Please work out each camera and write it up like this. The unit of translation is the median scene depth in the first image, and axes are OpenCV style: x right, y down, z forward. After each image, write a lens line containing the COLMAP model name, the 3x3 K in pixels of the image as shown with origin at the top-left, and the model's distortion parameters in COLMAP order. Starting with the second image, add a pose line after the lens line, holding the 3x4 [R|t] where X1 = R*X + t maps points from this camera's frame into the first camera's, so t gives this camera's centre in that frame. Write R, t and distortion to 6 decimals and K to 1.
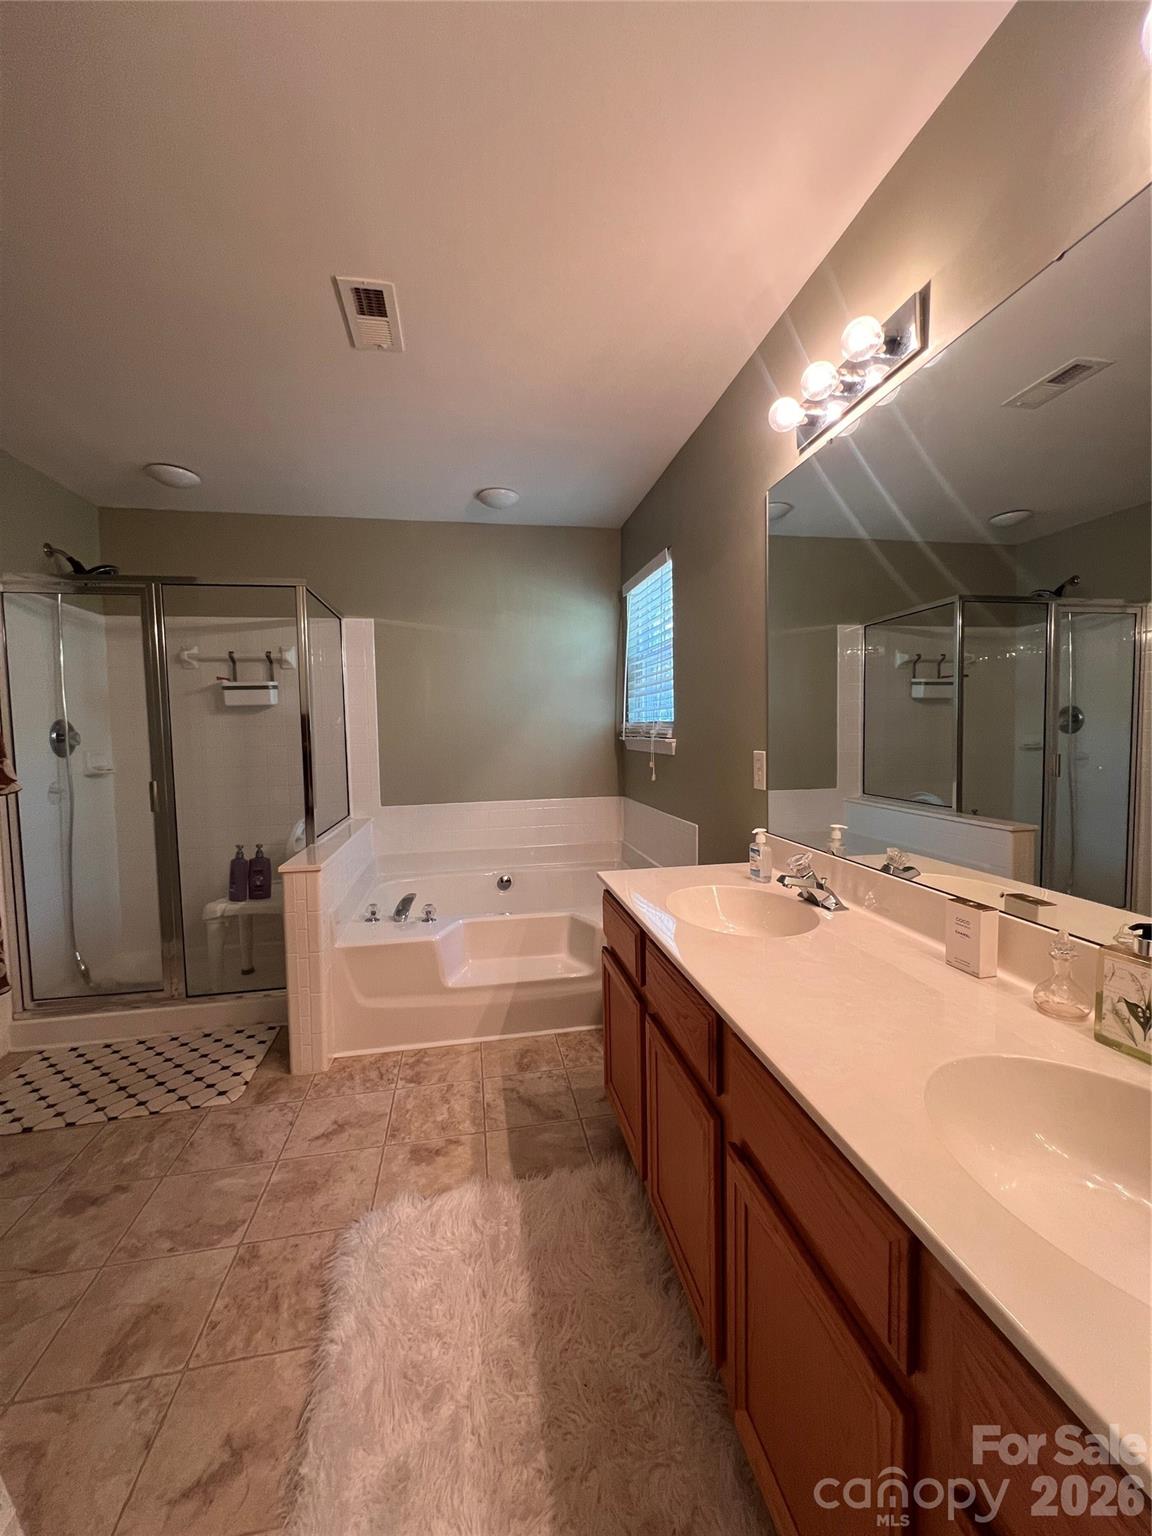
lens RADIAL K [[615.6, 0, 576.0], [0, 615.6, 767.1], [0, 0, 1]] dist [-0.002690, -0.000420]
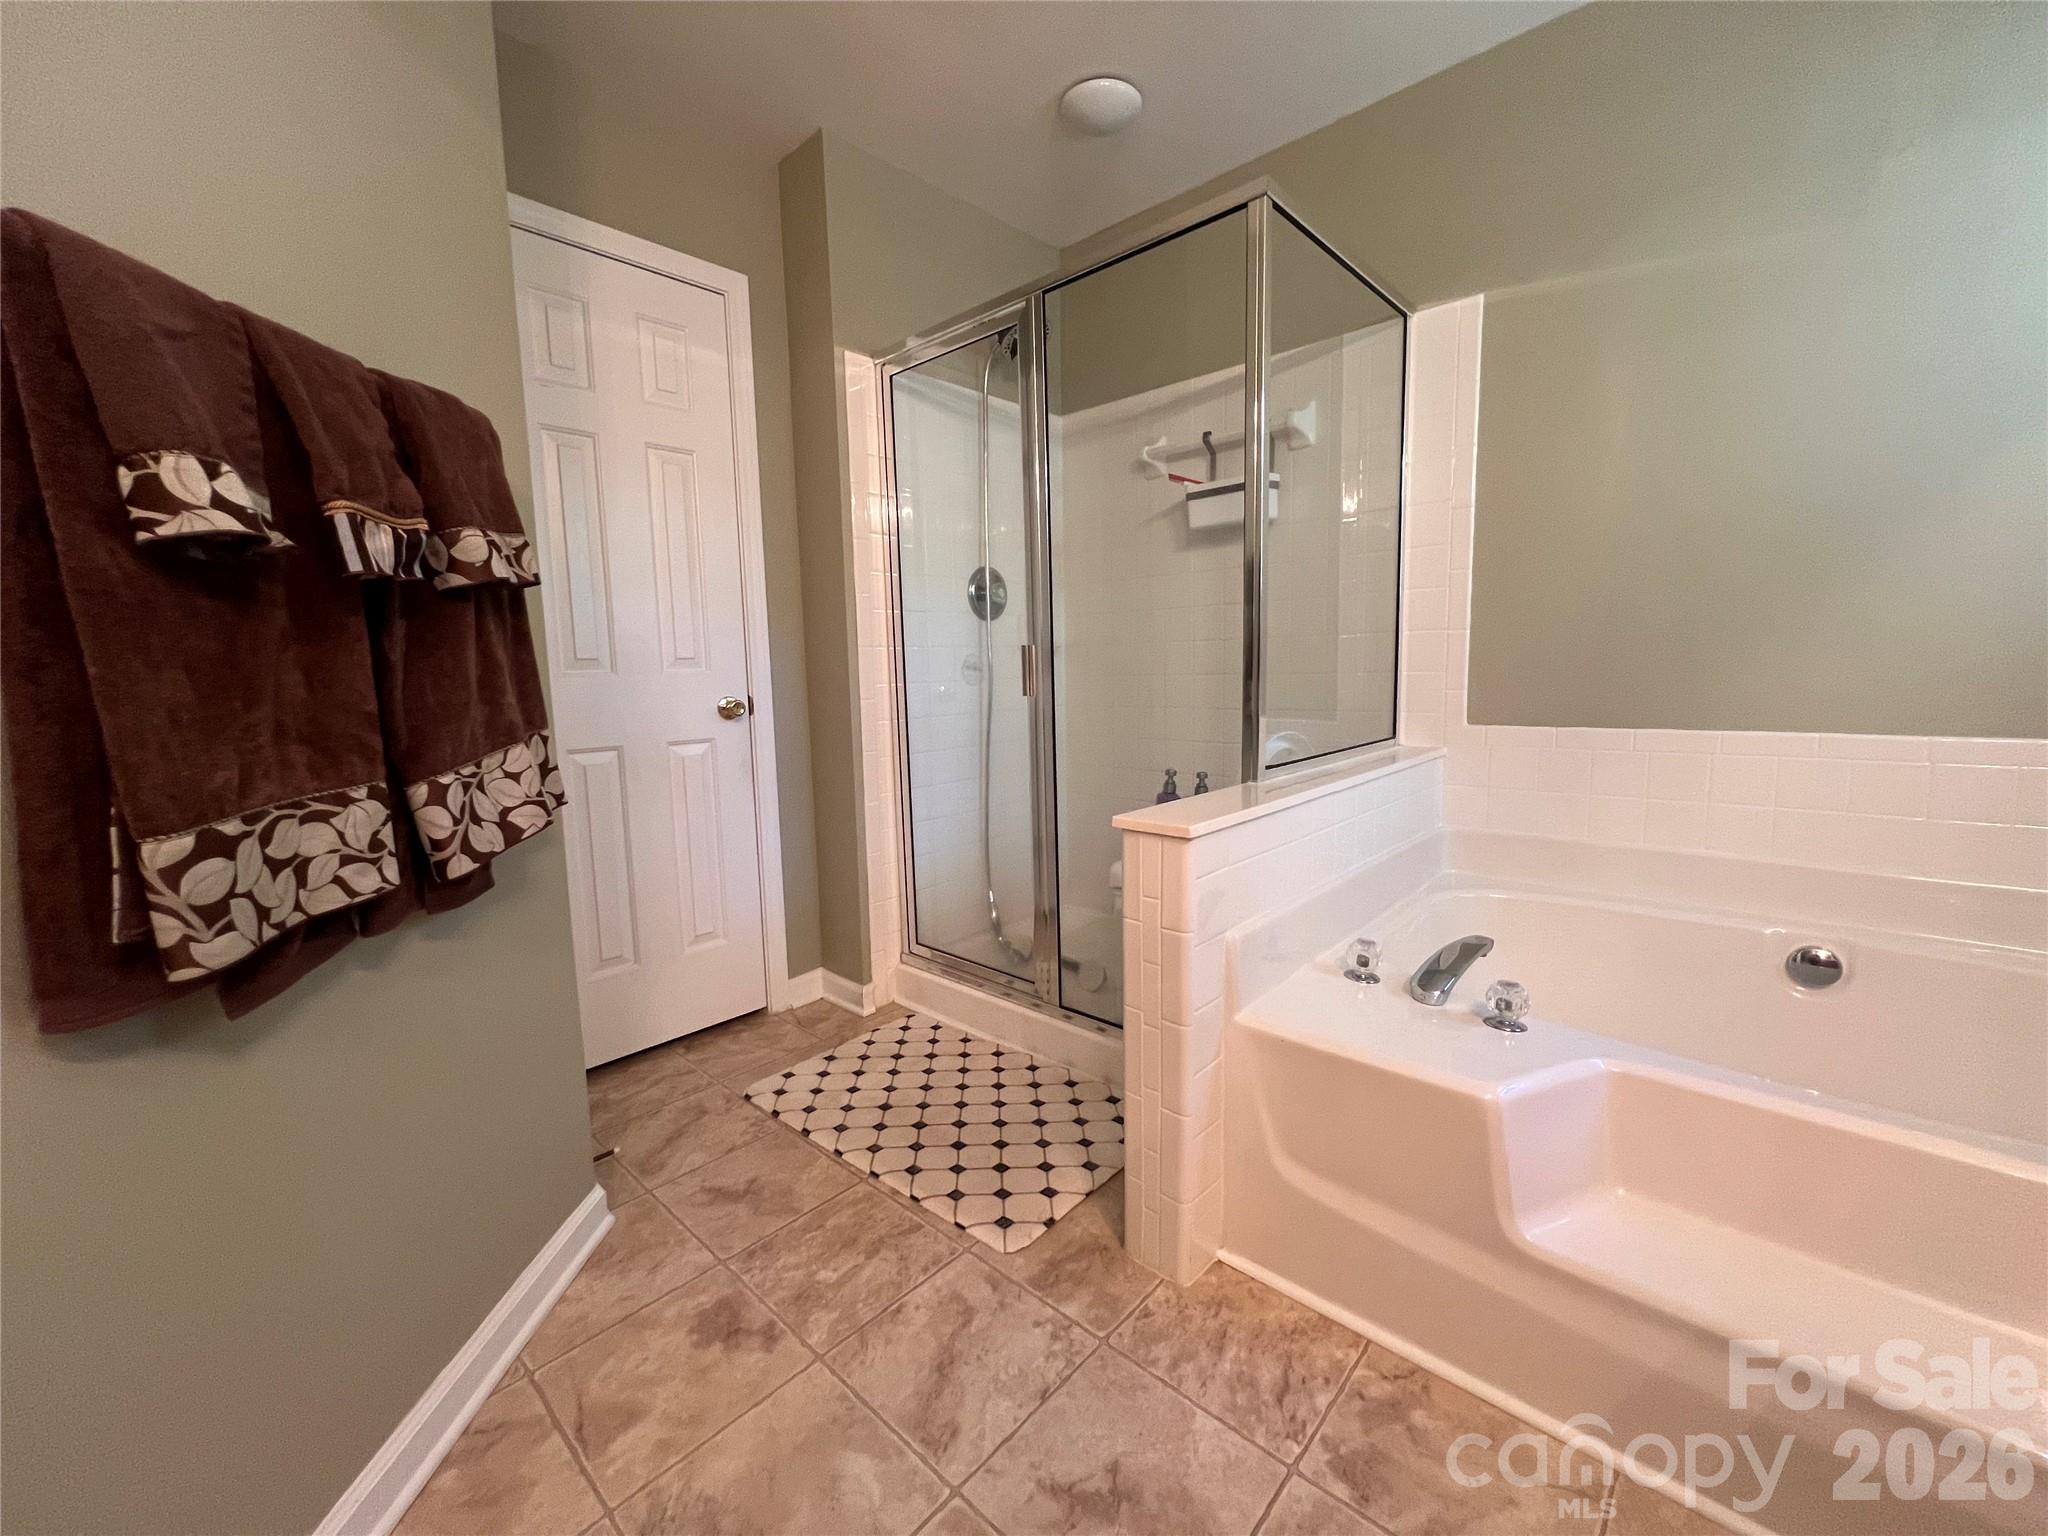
lens RADIAL K [[820.8, 0, 1017.9], [0, 820.8, 765.3], [0, 0, 1]] dist [-0.002690, -0.000420]
pose [[0.601365, 0.104645, -0.792092, -0.045958], [-0.034072, 0.993843, 0.105430, 0.057677], [0.798247, -0.036414, 0.601228, 0.522240]]
